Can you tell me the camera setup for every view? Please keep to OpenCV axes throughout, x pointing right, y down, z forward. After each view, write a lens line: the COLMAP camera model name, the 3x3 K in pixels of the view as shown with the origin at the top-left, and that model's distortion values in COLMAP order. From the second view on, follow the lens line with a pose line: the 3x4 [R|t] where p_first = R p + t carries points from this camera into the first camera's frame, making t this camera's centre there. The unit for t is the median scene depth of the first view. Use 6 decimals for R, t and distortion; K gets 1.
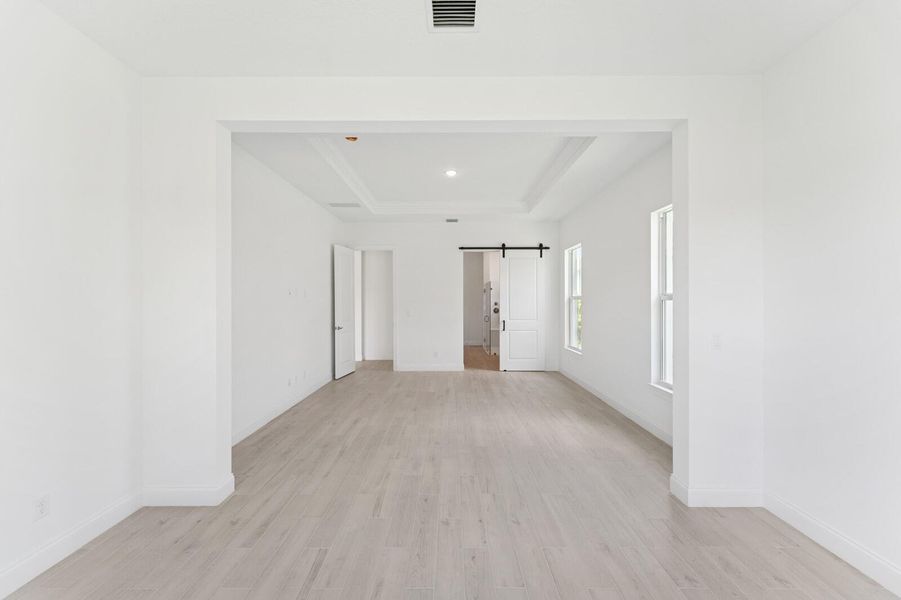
lens RADIAL K [[368.0, 0, 447.3], [0, 368.0, 296.0], [0, 0, 1]] dist [0.001626, -0.000755]
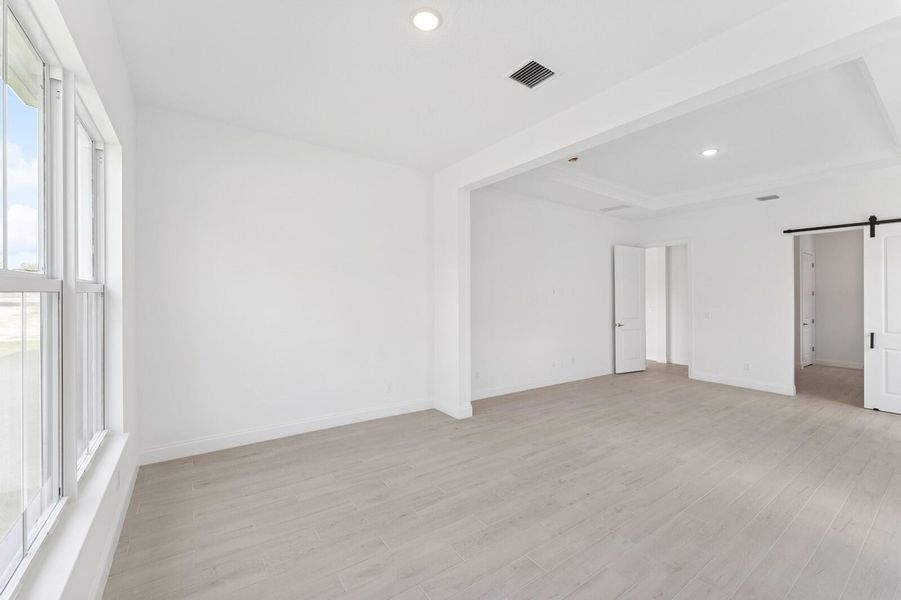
lens RADIAL K [[368.0, 0, 448.6], [0, 368.0, 295.3], [0, 0, 1]] dist [0.001626, -0.000755]
pose [[0.574928, 0.006789, -0.818176, 0.316332], [-0.005614, 0.999975, 0.004352, 0.000925], [0.818185, 0.002091, 0.574951, 0.002157]]
